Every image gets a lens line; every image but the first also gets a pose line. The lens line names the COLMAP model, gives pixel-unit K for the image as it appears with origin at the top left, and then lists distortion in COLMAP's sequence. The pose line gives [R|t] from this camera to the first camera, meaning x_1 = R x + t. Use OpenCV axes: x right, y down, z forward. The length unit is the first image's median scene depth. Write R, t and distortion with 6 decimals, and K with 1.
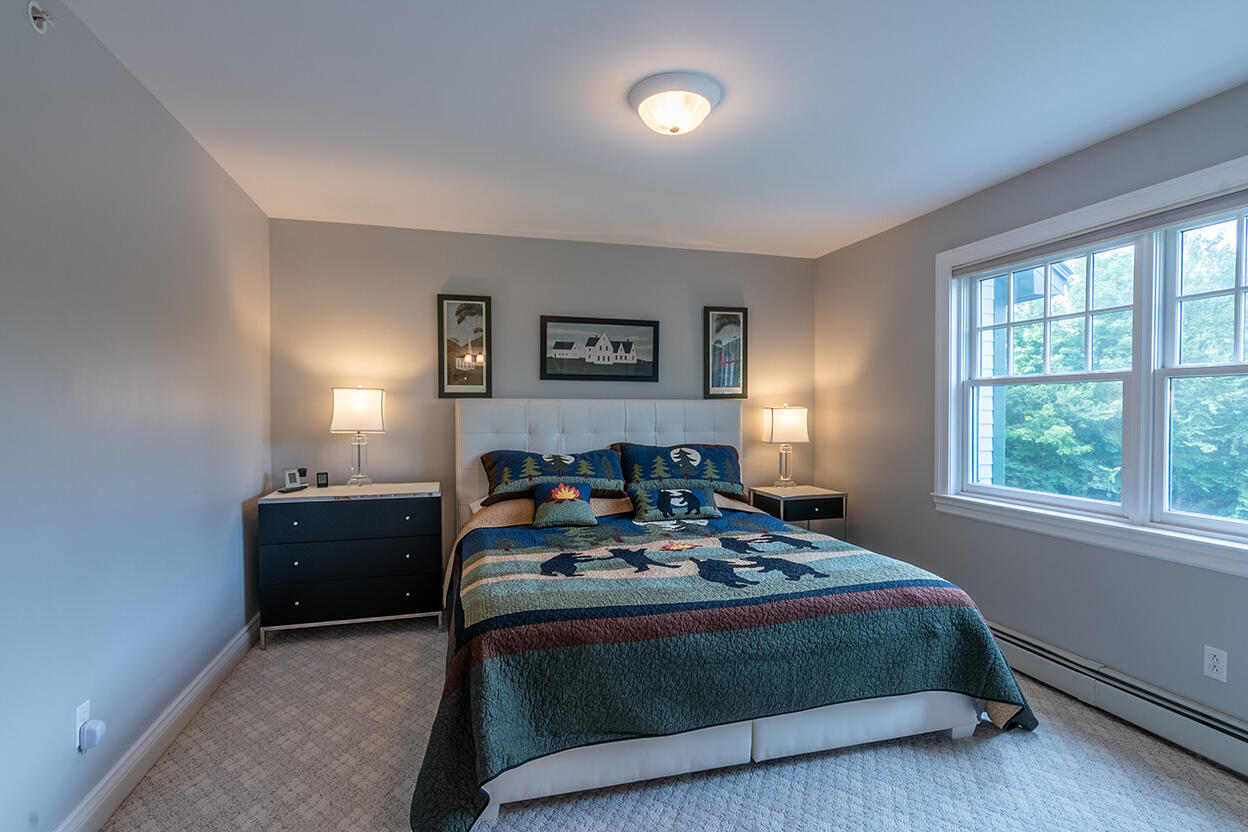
lens RADIAL K [[603.5, 0, 626.5], [0, 603.5, 422.1], [0, 0, 1]] dist [-0.000932, 0.000140]
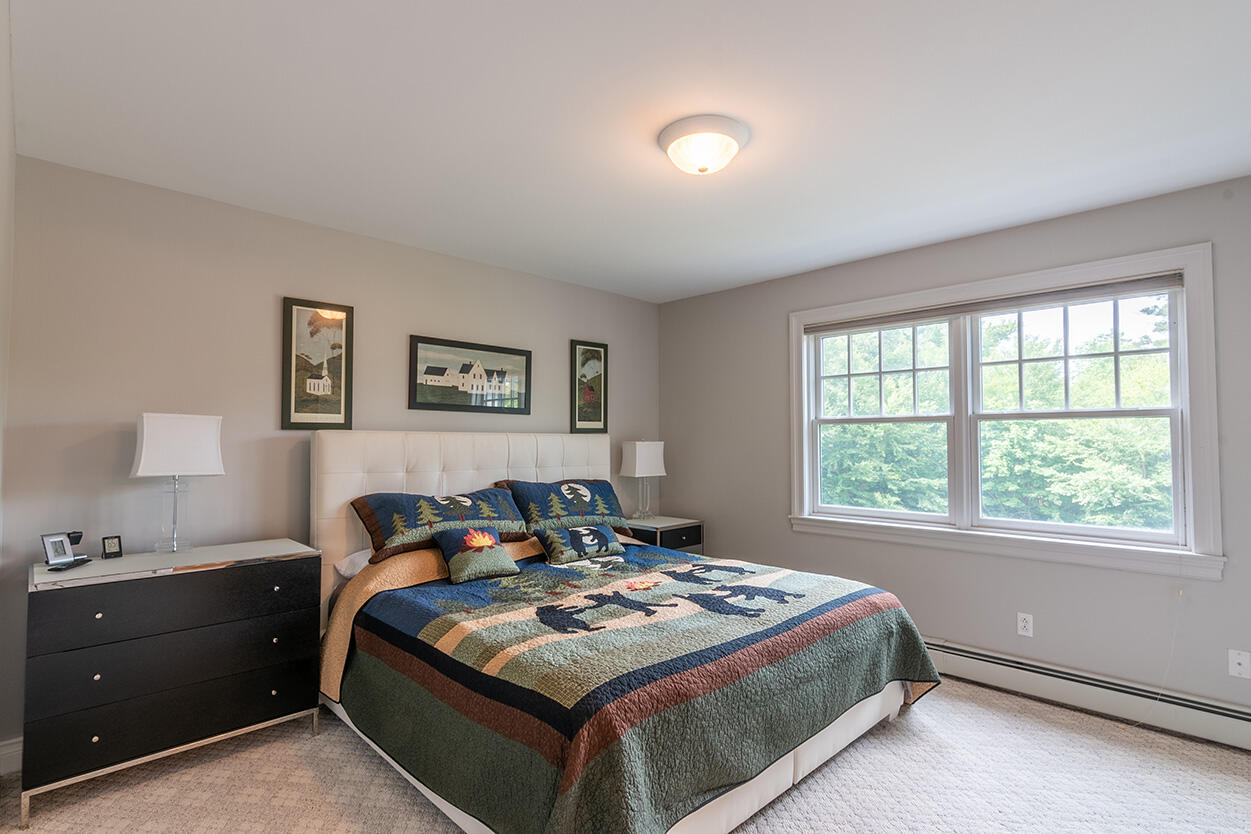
lens RADIAL K [[605.0, 0, 628.0], [0, 605.0, 423.1], [0, 0, 1]] dist [-0.000932, 0.000140]
pose [[0.878181, 0.015800, 0.478067, -0.321105], [0.010162, 0.998612, -0.051671, -0.003324], [-0.478220, 0.050234, 0.876802, 0.114618]]
